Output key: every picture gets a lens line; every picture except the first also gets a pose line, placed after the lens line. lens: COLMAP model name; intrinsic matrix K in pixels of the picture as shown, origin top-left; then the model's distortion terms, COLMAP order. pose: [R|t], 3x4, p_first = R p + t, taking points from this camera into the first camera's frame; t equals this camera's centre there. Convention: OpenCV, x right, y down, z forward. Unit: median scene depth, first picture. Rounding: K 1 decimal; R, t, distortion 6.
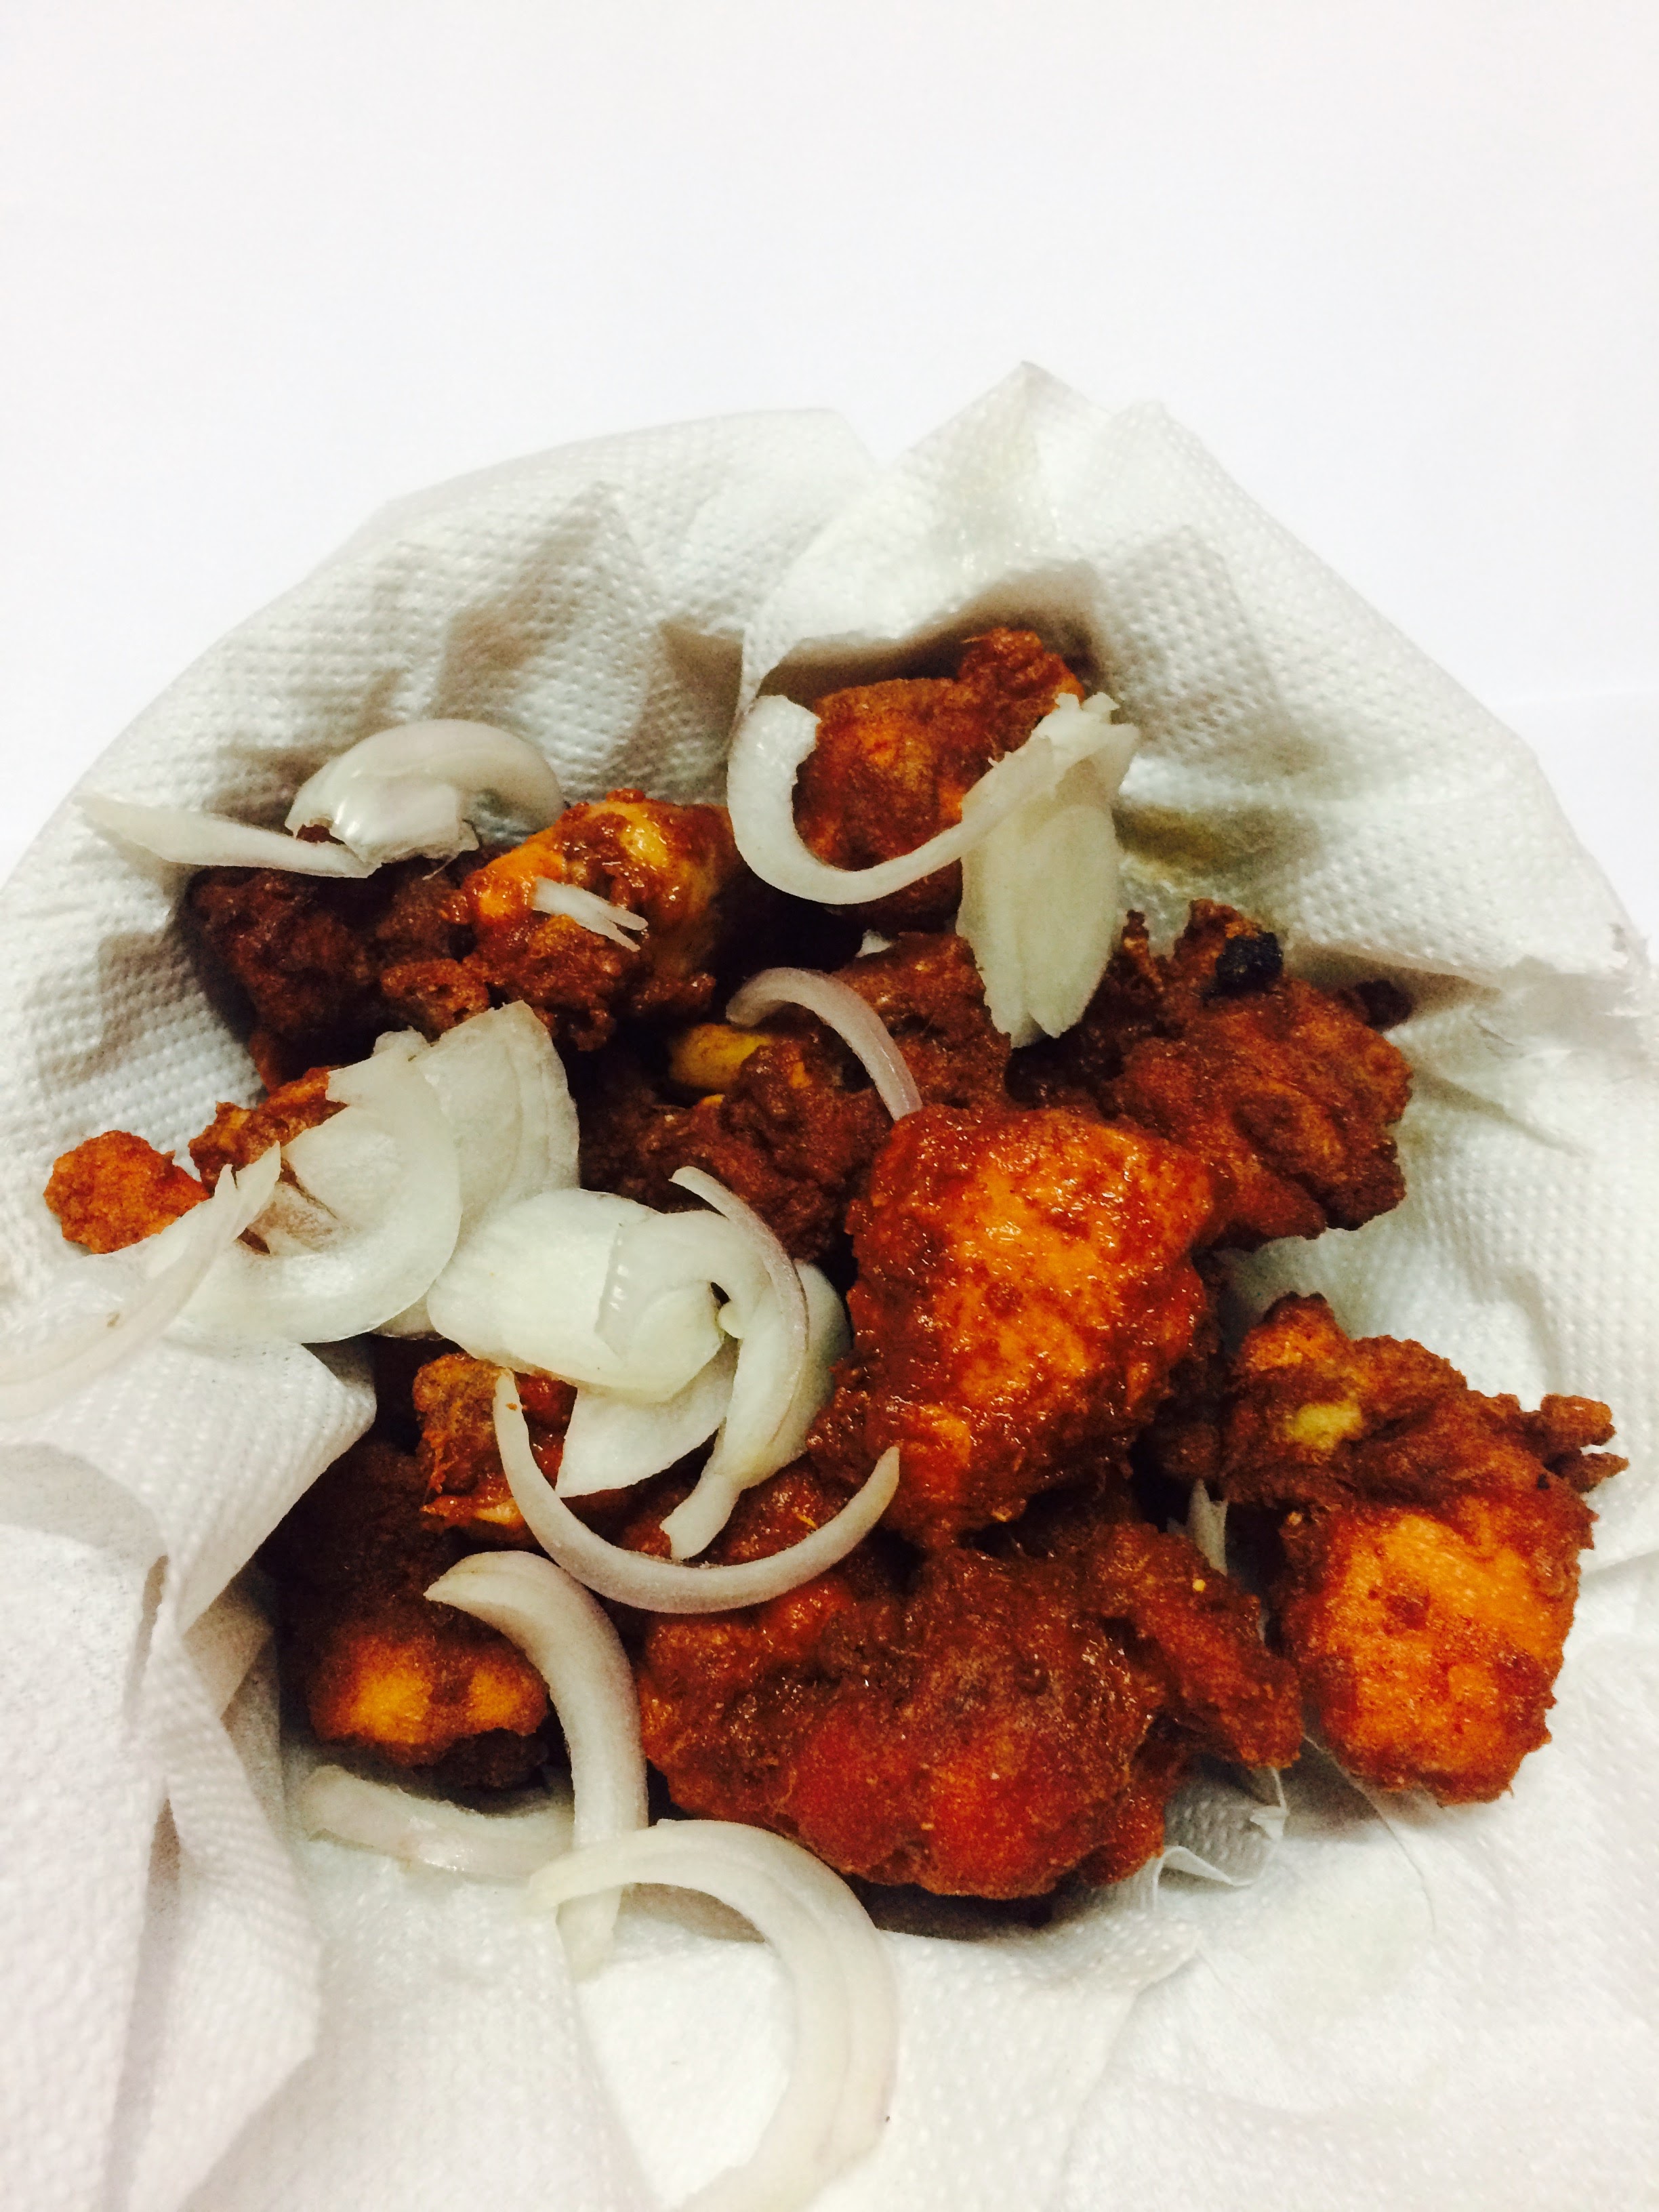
lens RADIAL K [[1909.6, 0, 810.2], [0, 1909.6, 1110.8], [0, 0, 1]] dist [0.079783, -0.145114]
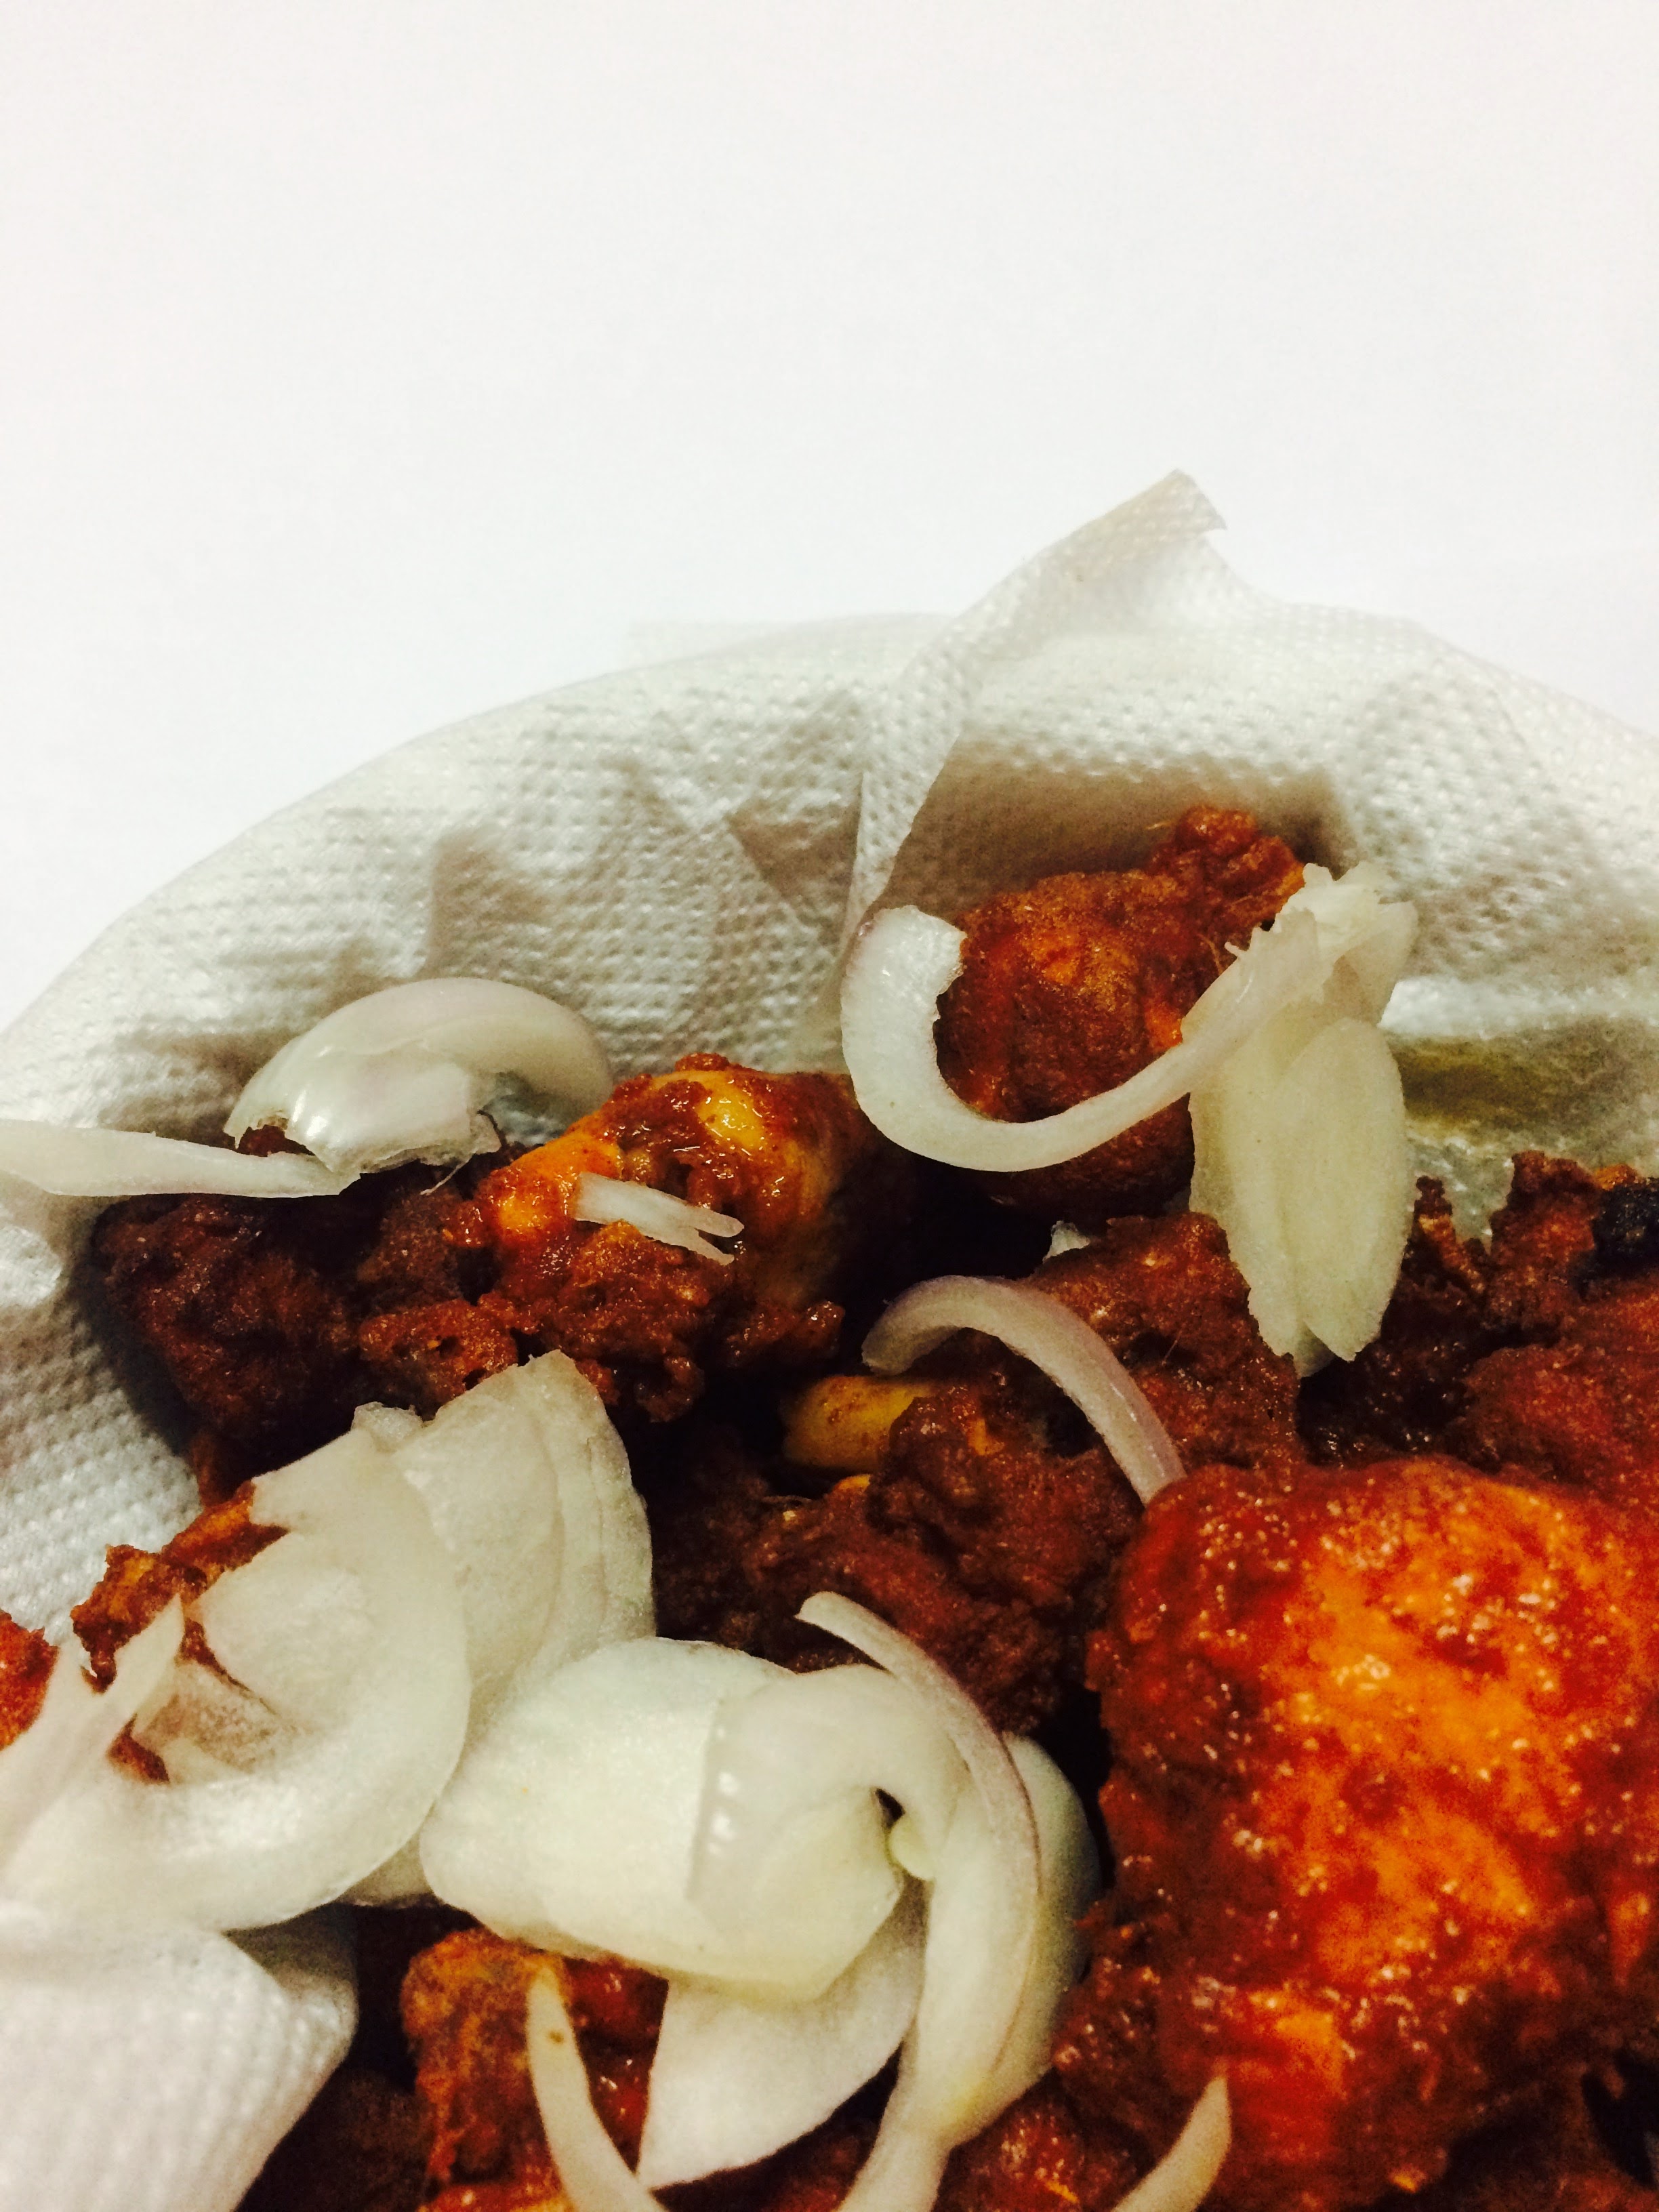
lens RADIAL K [[1909.6, 0, 810.2], [0, 1909.6, 1110.8], [0, 0, 1]] dist [0.079783, -0.145114]
pose [[0.996157, -0.075004, -0.045223, -0.027081], [0.063922, 0.975607, -0.210010, 0.006723], [0.059872, 0.206313, 0.976653, 0.335813]]
